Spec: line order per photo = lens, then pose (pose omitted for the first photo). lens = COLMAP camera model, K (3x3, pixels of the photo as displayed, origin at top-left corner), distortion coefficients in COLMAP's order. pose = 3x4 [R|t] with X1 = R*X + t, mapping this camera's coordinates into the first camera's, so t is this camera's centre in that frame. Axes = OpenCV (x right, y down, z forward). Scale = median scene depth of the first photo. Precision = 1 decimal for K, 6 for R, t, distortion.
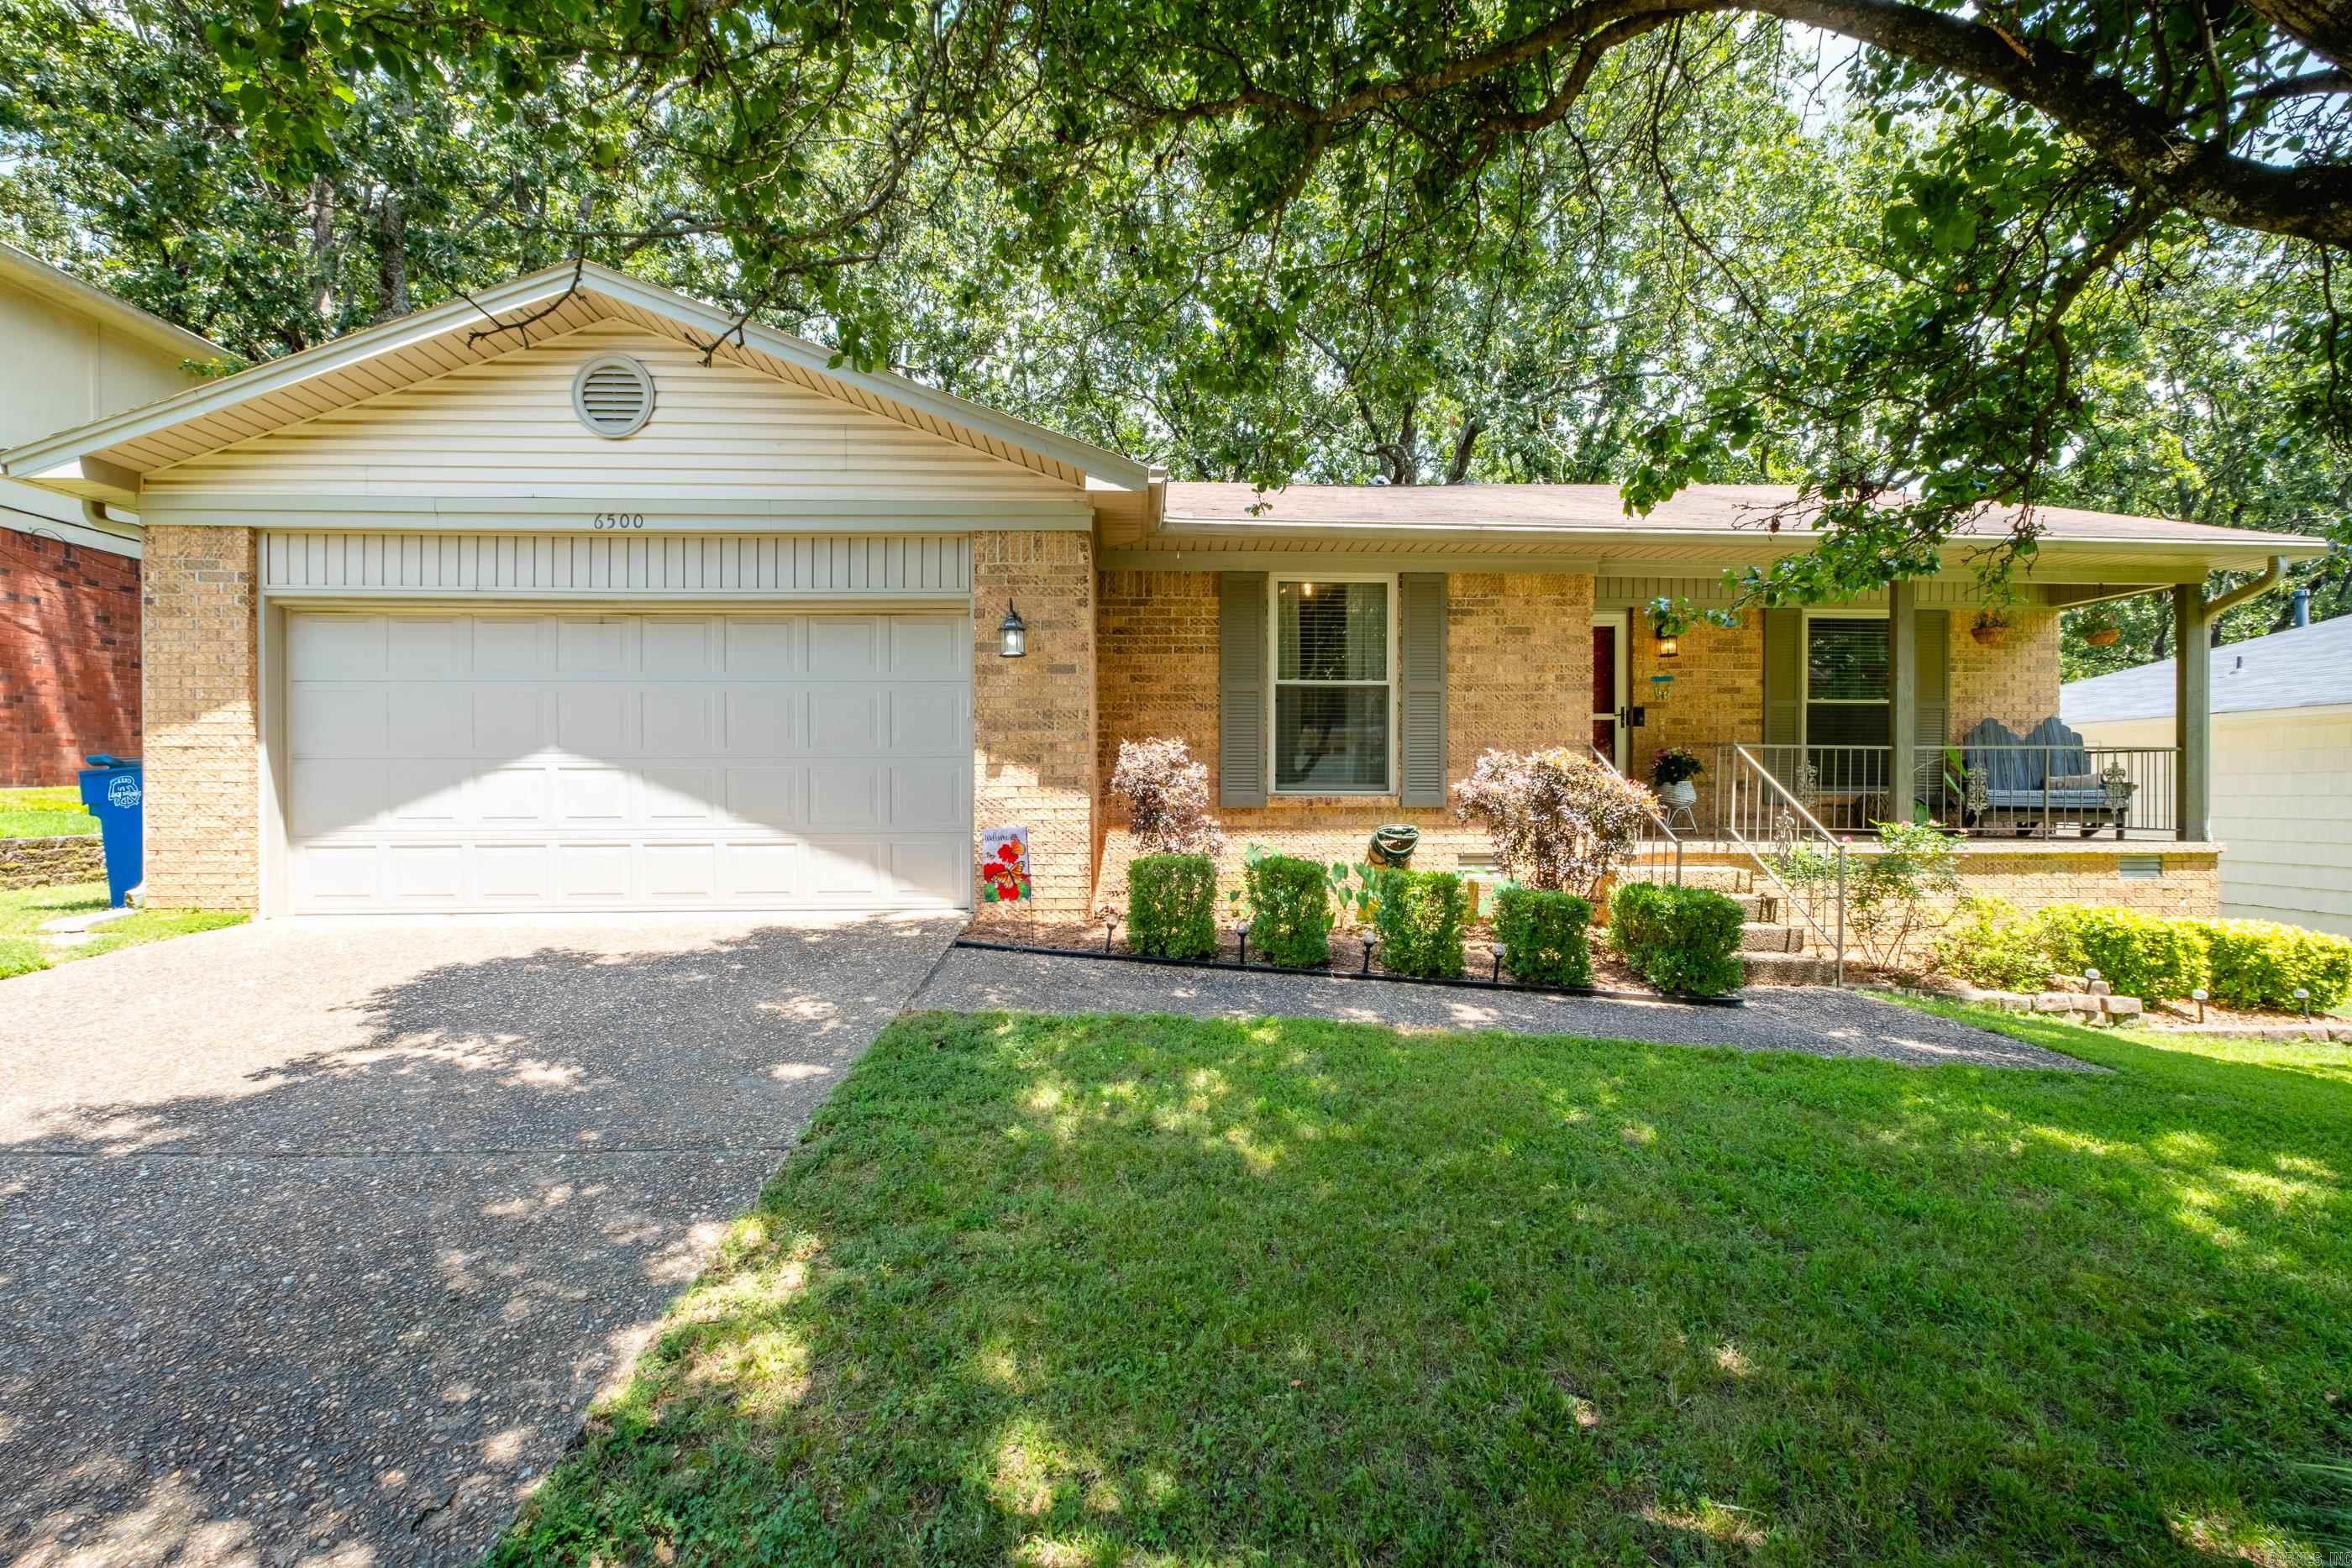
lens RADIAL K [[1035.7, 0, 1277.2], [0, 1035.7, 805.0], [0, 0, 1]] dist [0.000012, -0.001487]
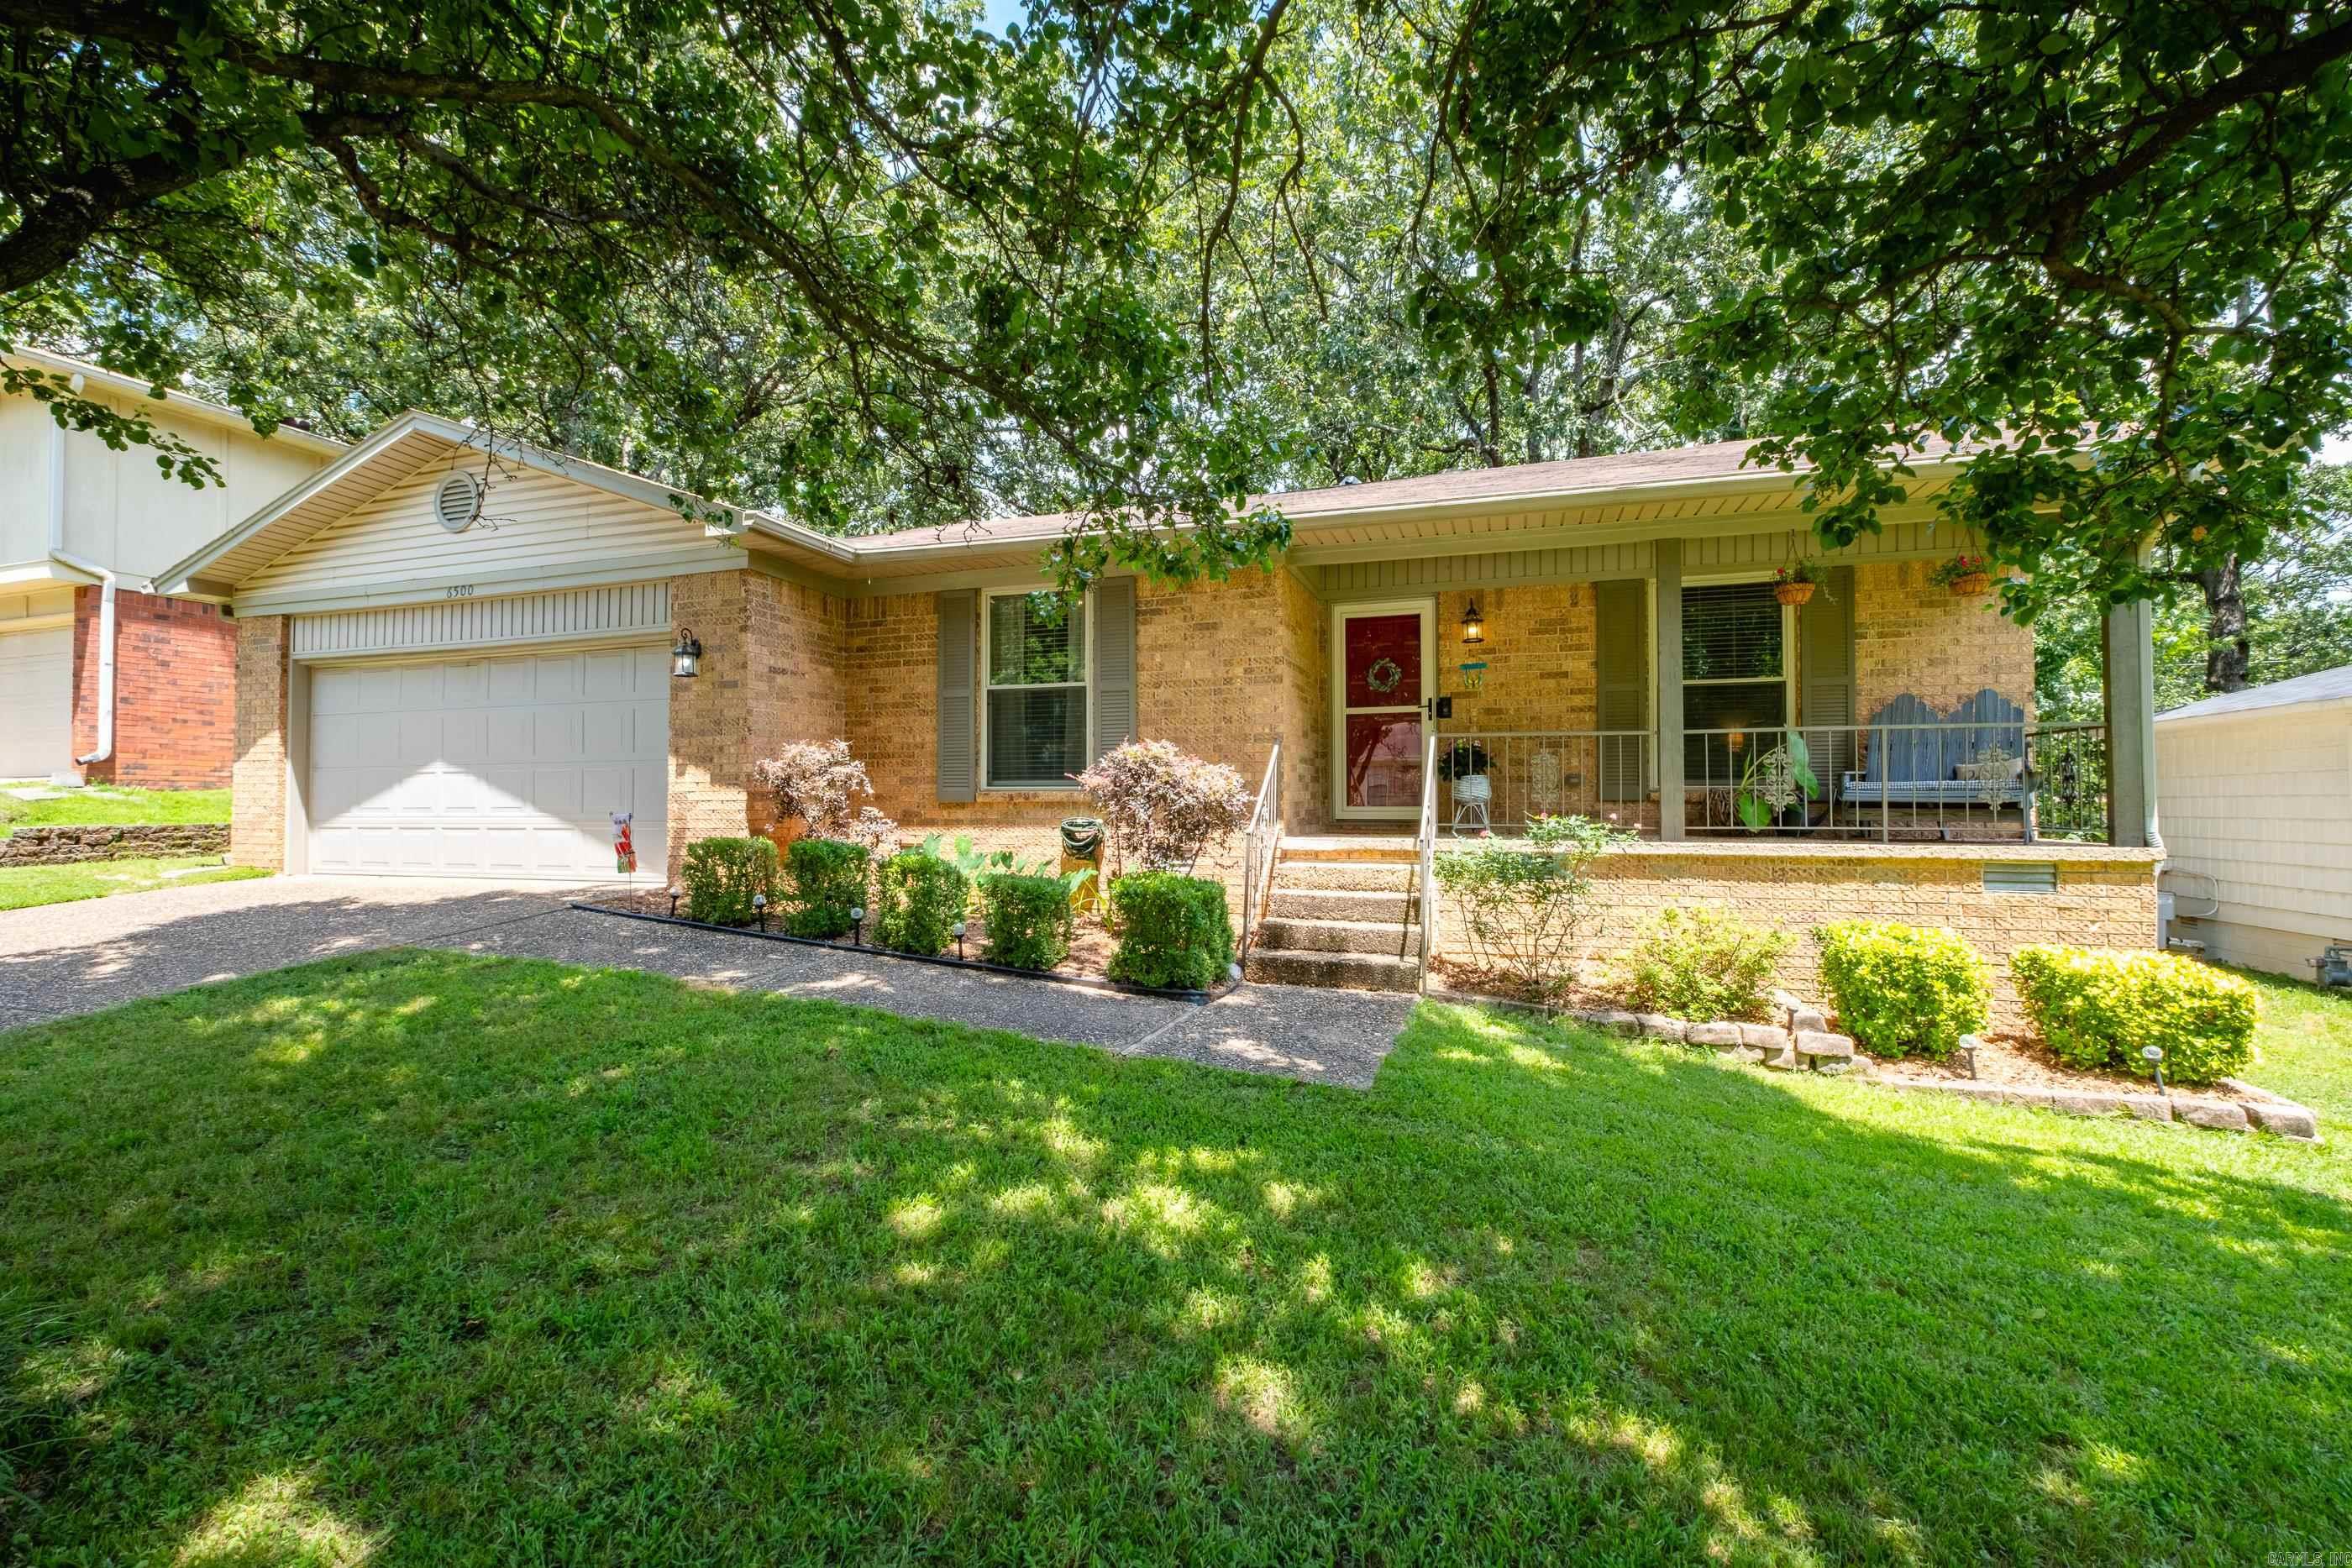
lens RADIAL K [[1018.2, 0, 1251.8], [0, 1018.2, 799.7], [0, 0, 1]] dist [0.001932, -0.003200]
pose [[0.933793, -0.003812, -0.357795, 0.656620], [-0.001184, 0.999905, -0.013743, 0.014360], [0.357813, 0.013257, 0.933699, 0.099080]]
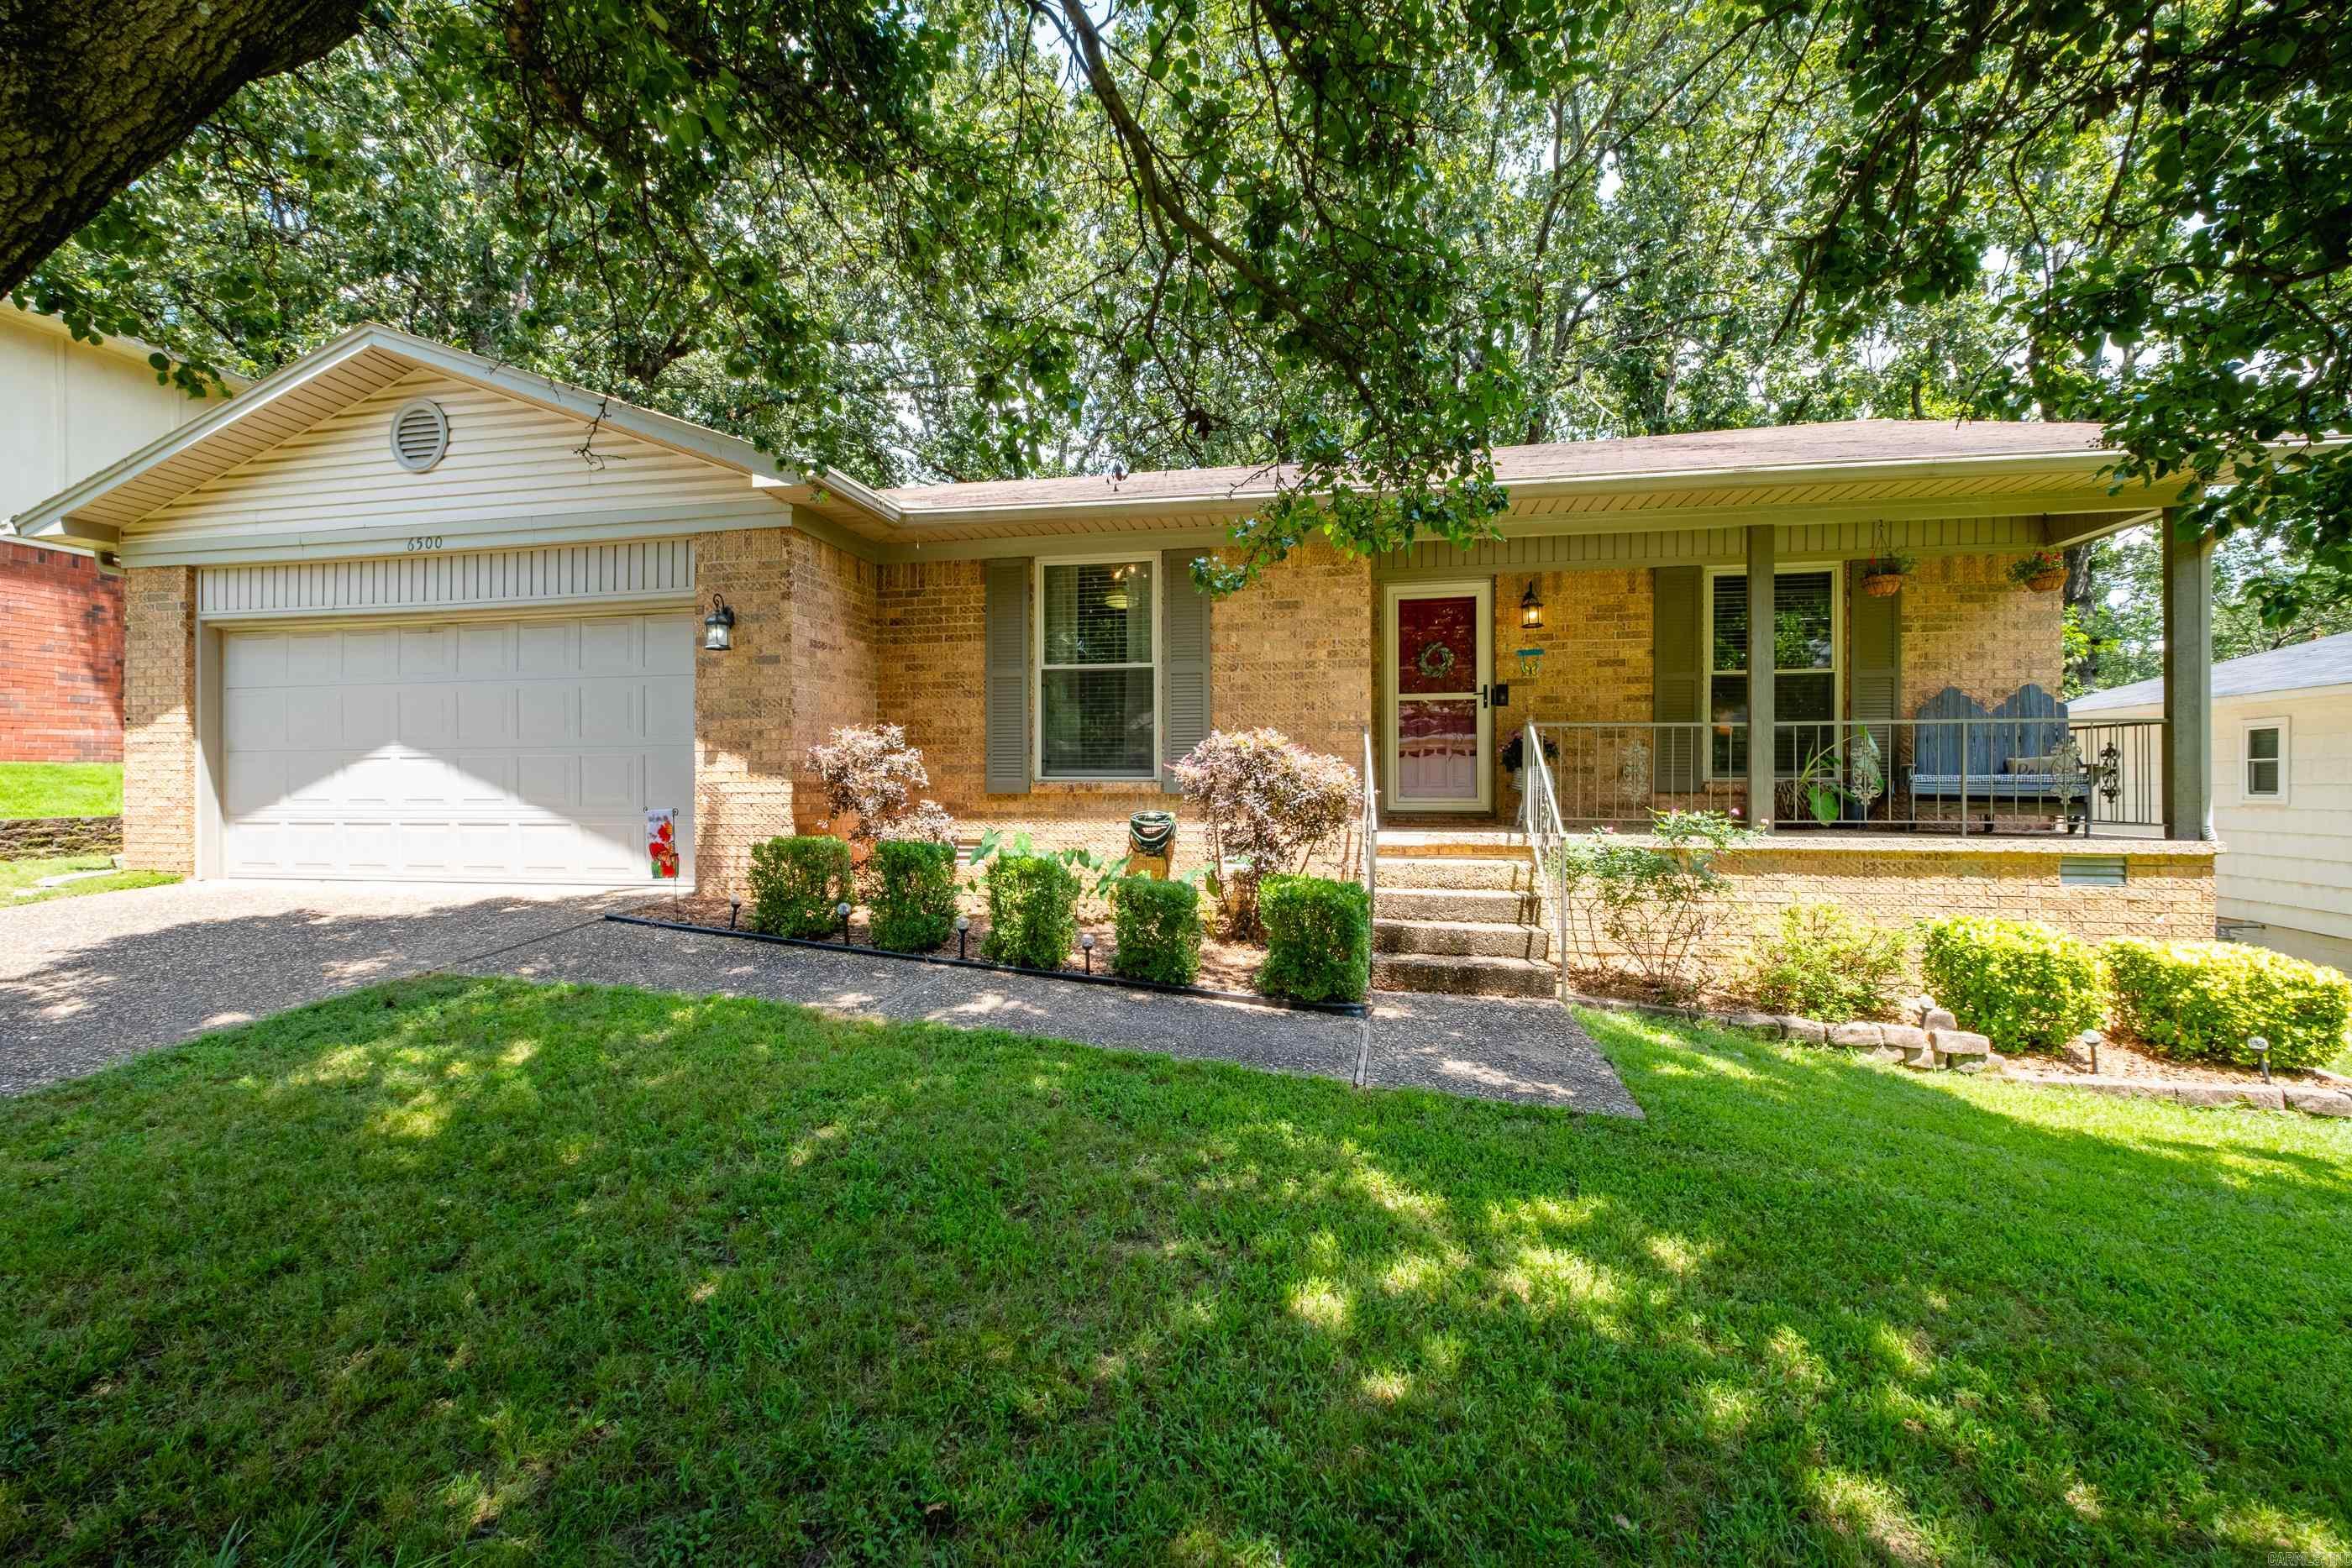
lens RADIAL K [[1018.2, 0, 1241.6], [0, 1018.2, 811.1], [0, 0, 1]] dist [0.001932, -0.003200]
pose [[0.969831, 0.010008, -0.243574, 0.441797], [-0.003735, 0.999650, 0.026201, -0.006180], [0.243750, -0.024500, 0.969528, 0.087455]]
